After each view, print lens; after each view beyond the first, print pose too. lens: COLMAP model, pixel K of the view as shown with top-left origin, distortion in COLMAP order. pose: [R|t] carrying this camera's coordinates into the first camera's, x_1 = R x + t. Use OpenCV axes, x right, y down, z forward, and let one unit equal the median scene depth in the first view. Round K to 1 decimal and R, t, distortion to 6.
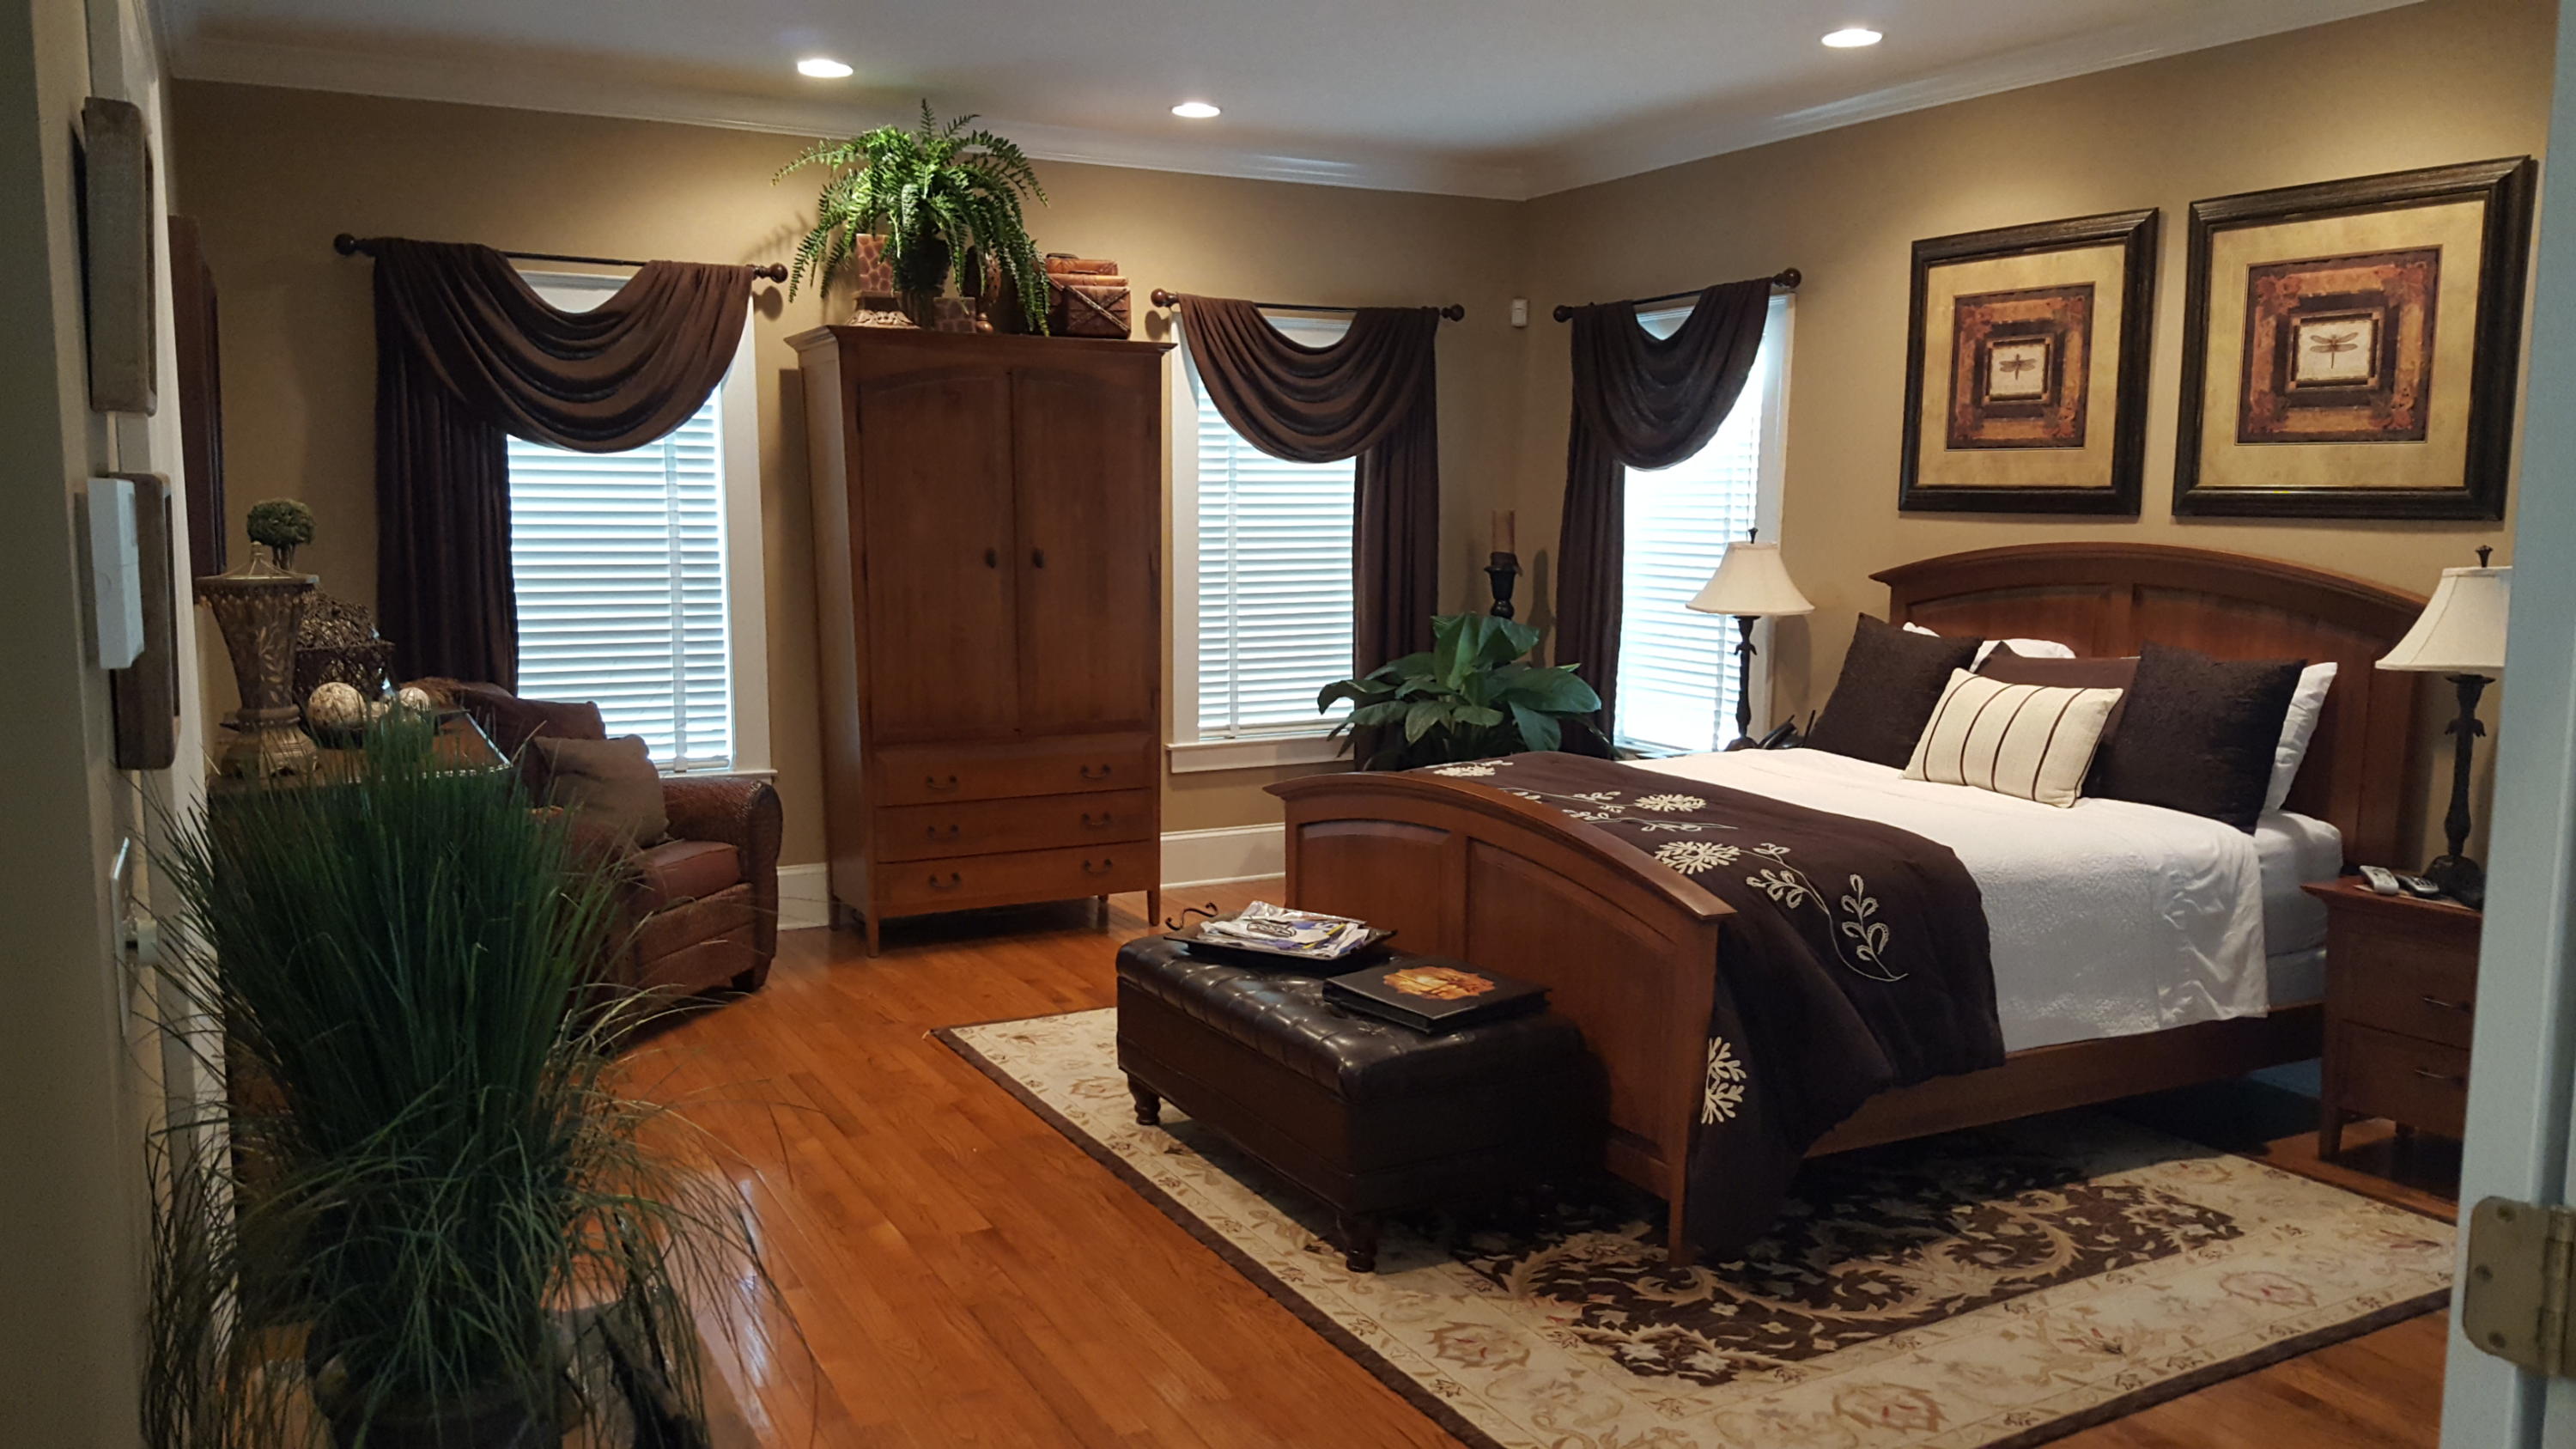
lens RADIAL K [[1925.9, 0, 1273.6], [0, 1925.9, 745.9], [0, 0, 1]] dist [0.200794, -0.450140]
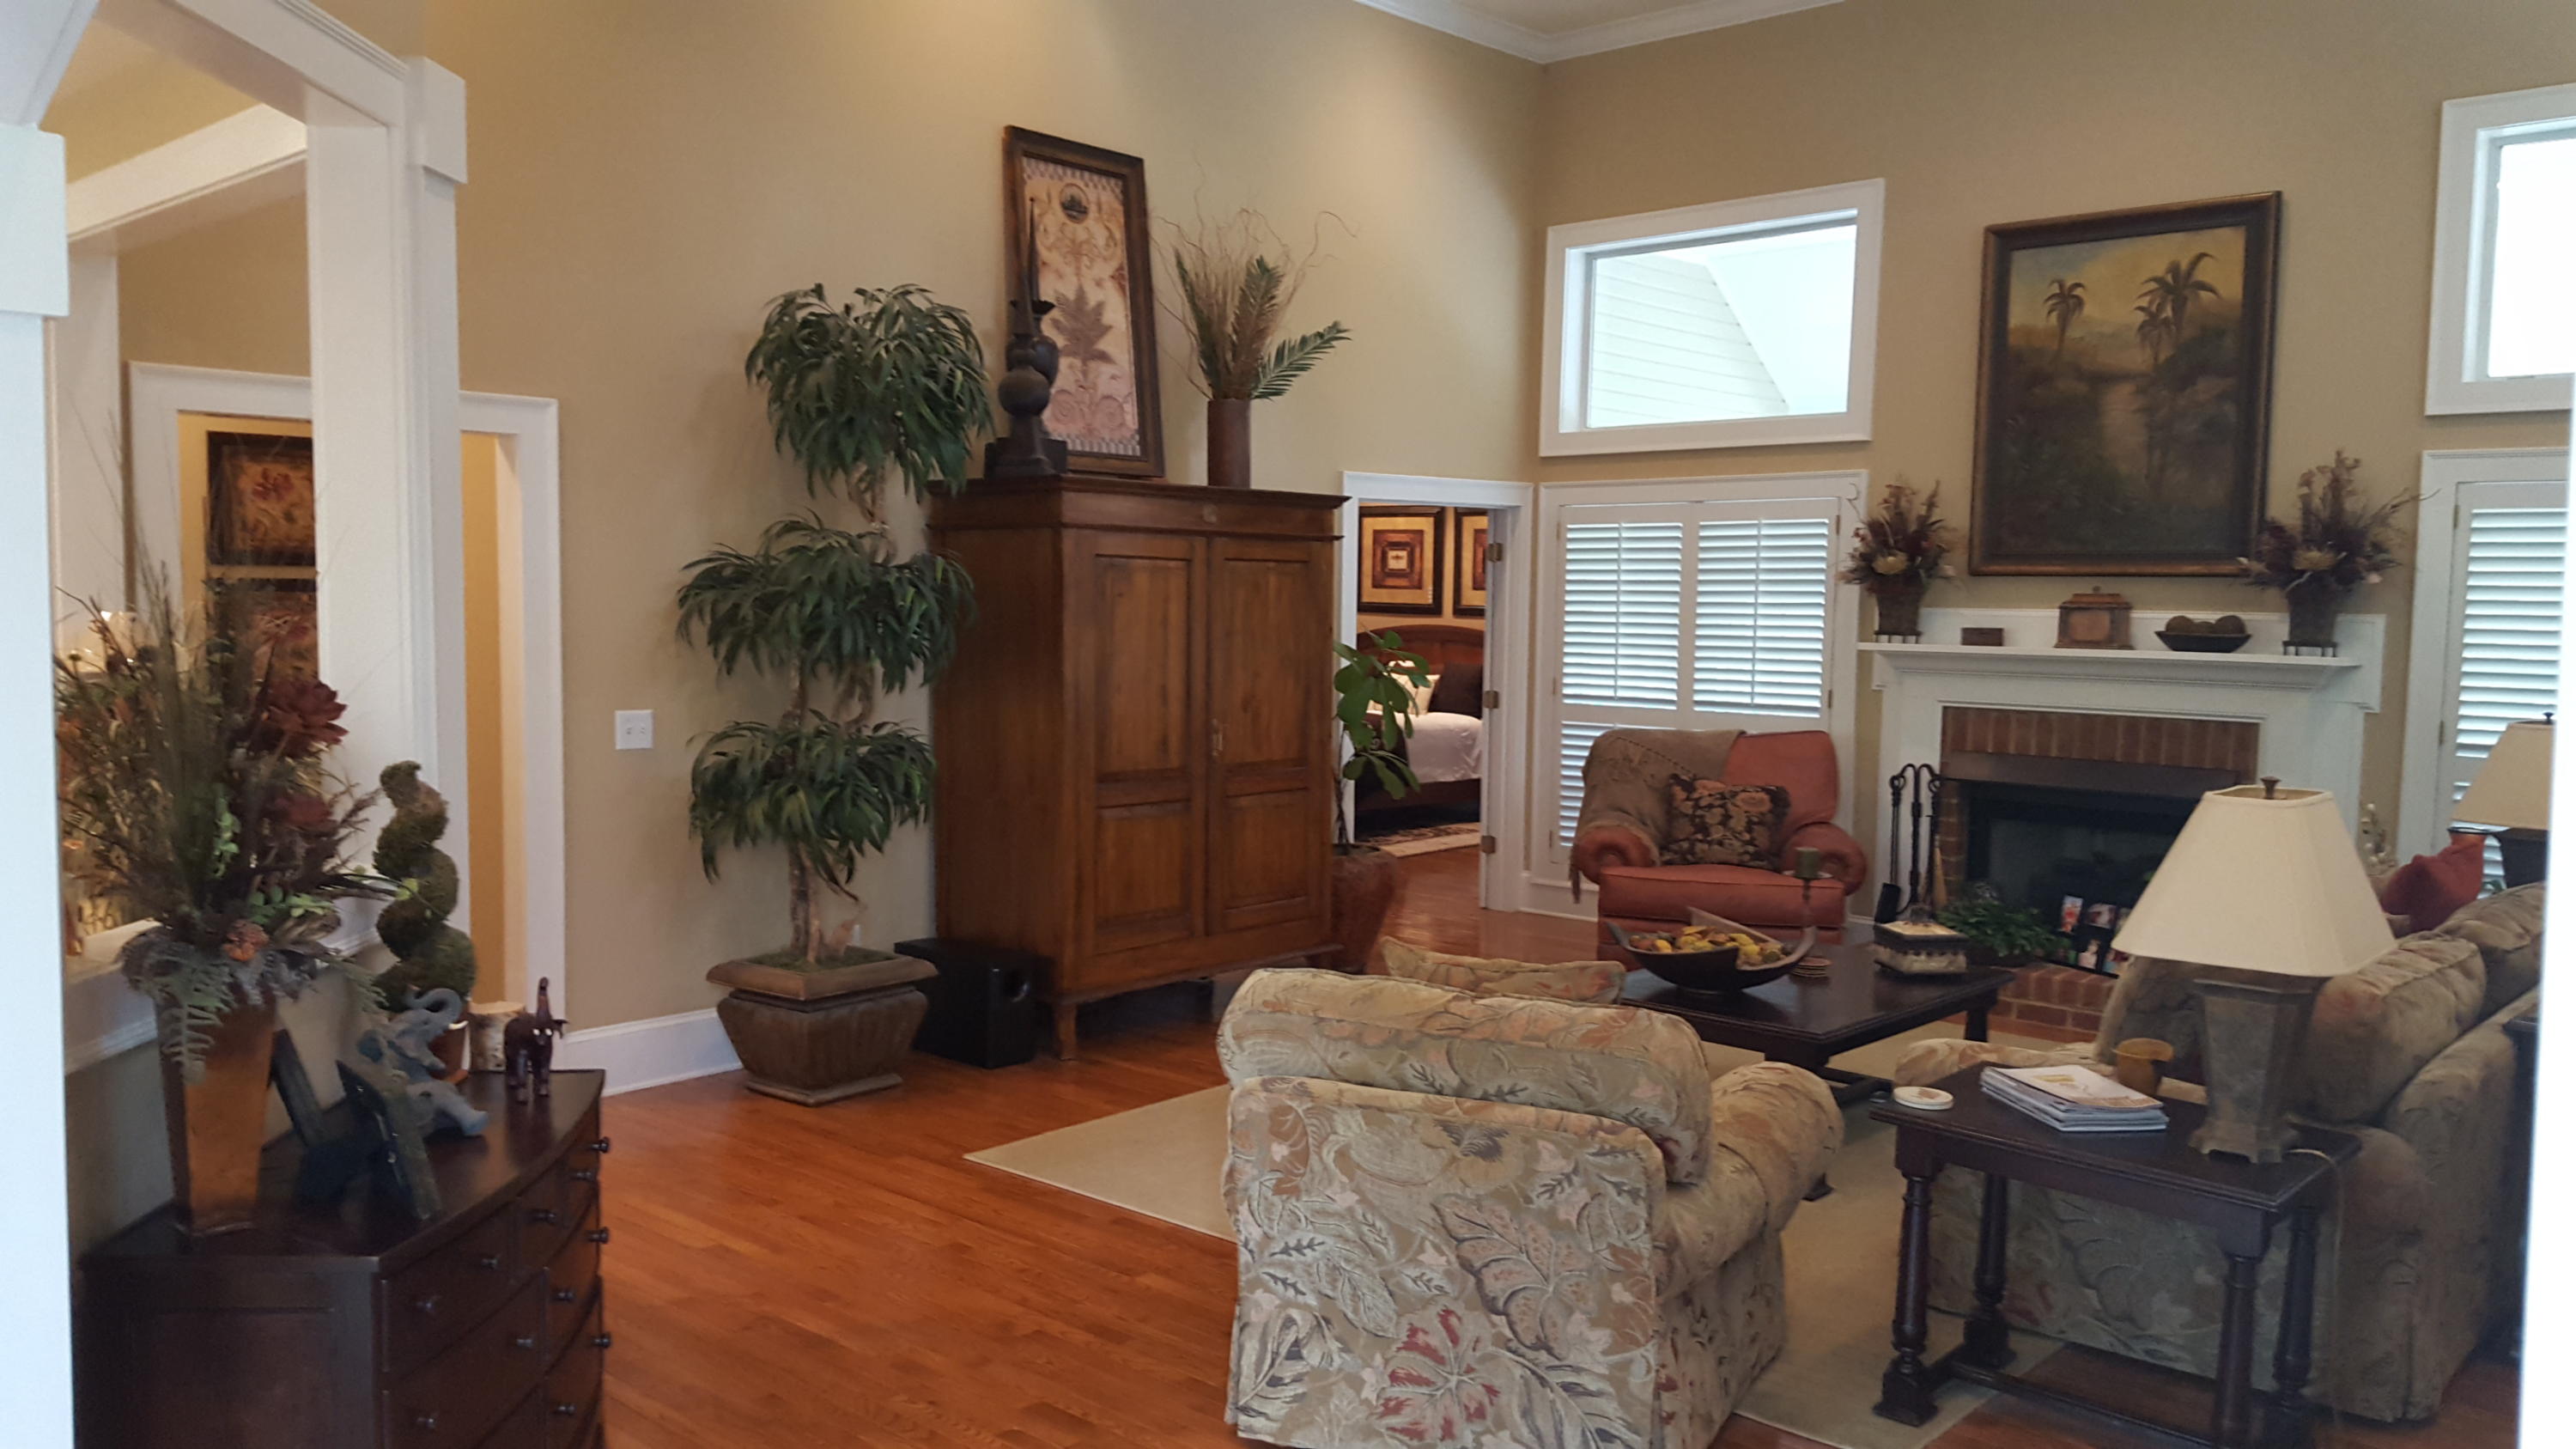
lens RADIAL K [[1925.9, 0, 1273.6], [0, 1925.9, 745.9], [0, 0, 1]] dist [0.200794, -0.450140]
pose [[0.946343, -0.021883, 0.322421, -0.631556], [0.036518, 0.998556, -0.039410, 0.157373], [-0.321093, 0.049069, 0.945775, -1.410014]]
